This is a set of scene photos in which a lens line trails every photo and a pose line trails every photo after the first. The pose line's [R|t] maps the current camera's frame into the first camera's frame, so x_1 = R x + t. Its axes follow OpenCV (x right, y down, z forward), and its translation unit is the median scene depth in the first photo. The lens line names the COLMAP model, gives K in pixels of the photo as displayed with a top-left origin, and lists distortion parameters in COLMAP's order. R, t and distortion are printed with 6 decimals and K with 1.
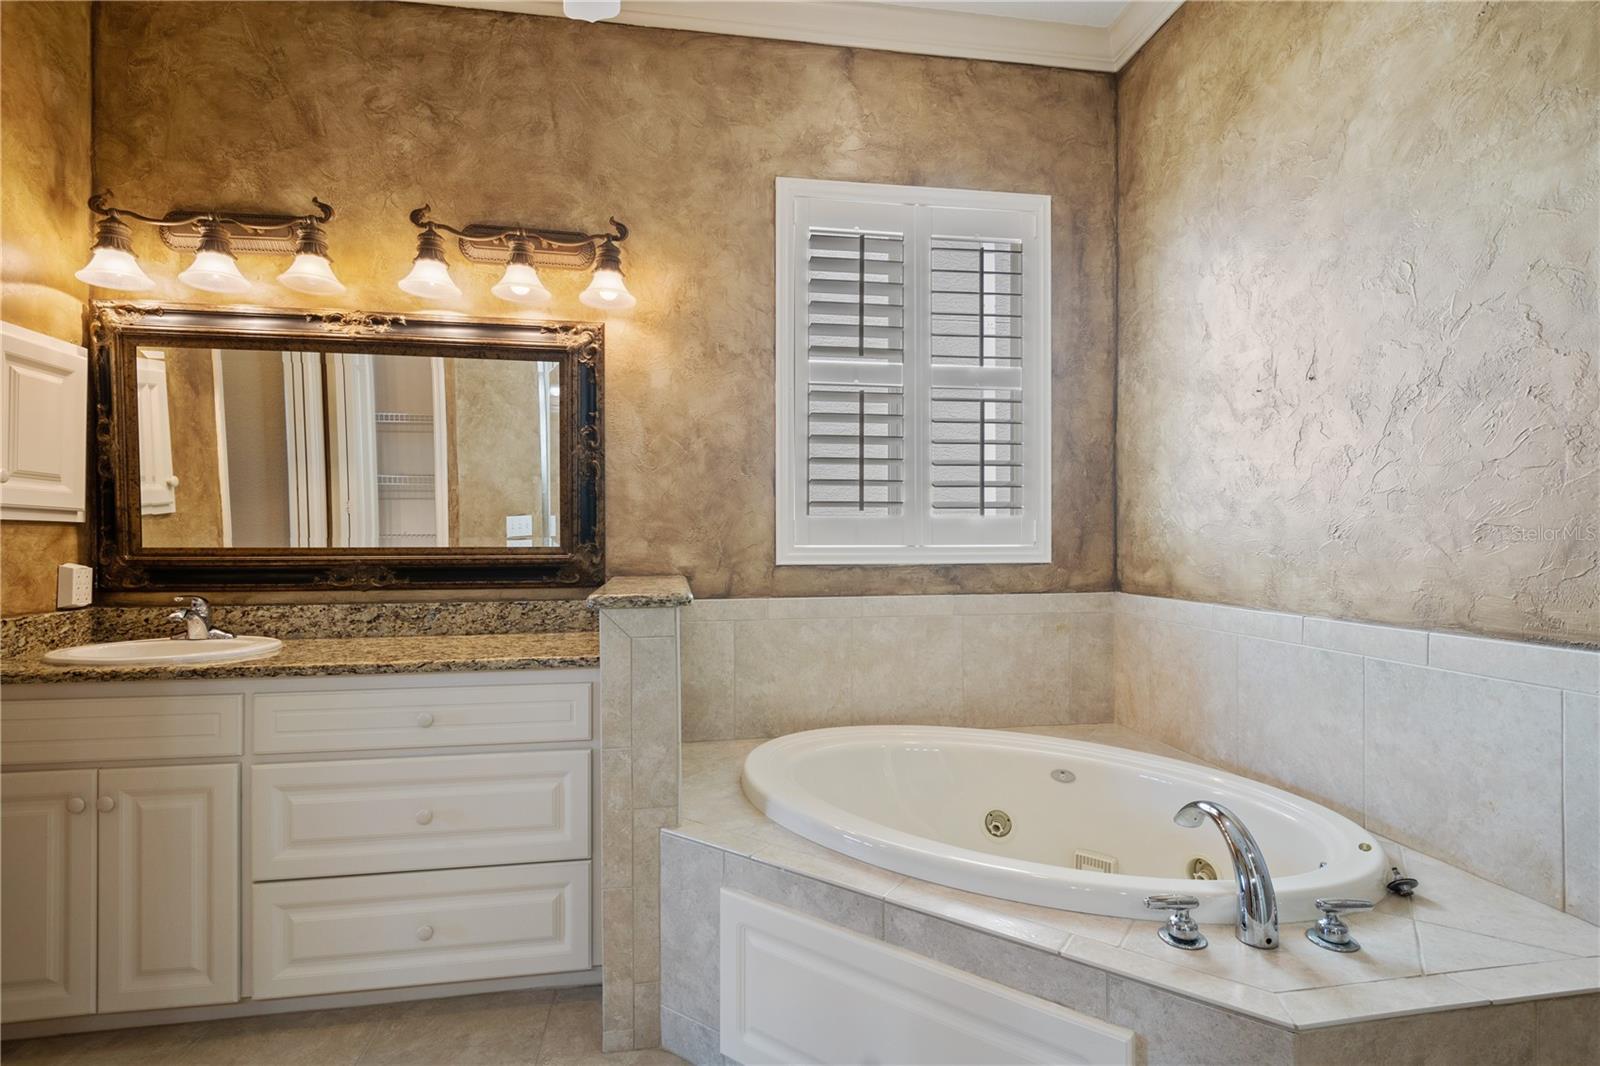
lens RADIAL K [[771.7, 0, 800.0], [0, 771.7, 533.0], [0, 0, 1]] dist [-0.000863, -0.001009]
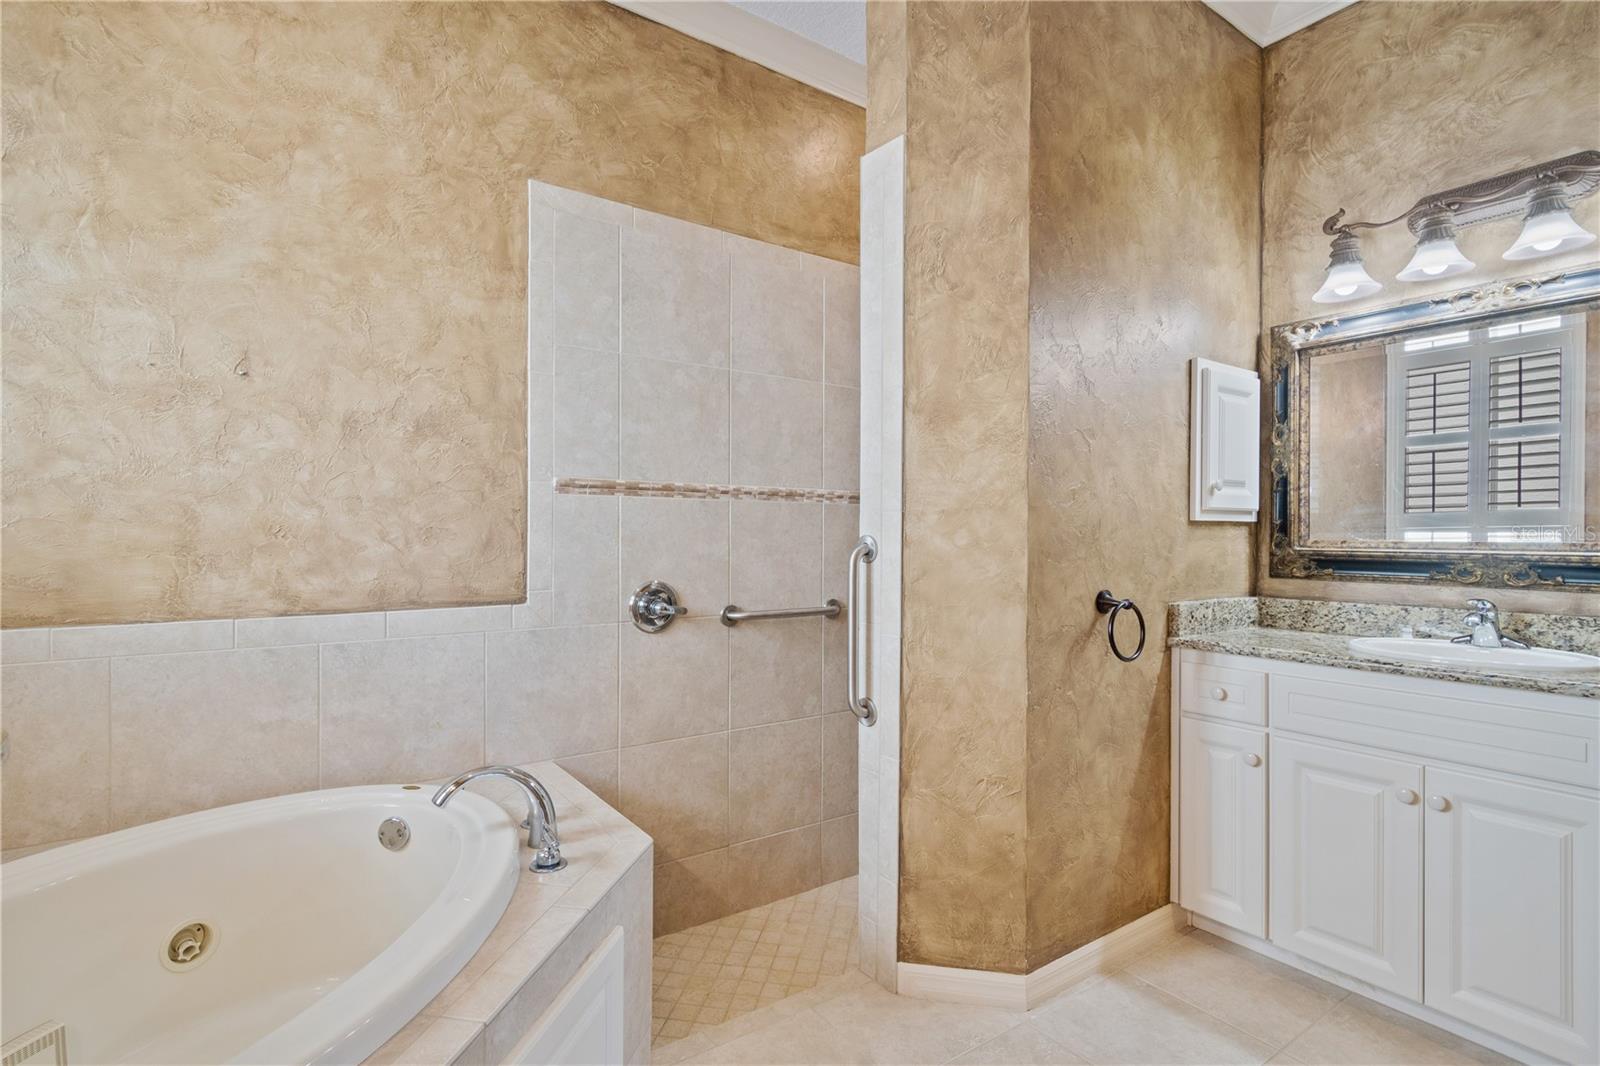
lens RADIAL K [[771.7, 0, 800.0], [0, 771.7, 533.0], [0, 0, 1]] dist [-0.000863, -0.001009]
pose [[-0.443667, -0.002999, 0.896187, -0.608352], [-0.008669, 0.999962, -0.000946, -0.005363], [-0.896150, -0.008189, -0.443676, 0.928193]]
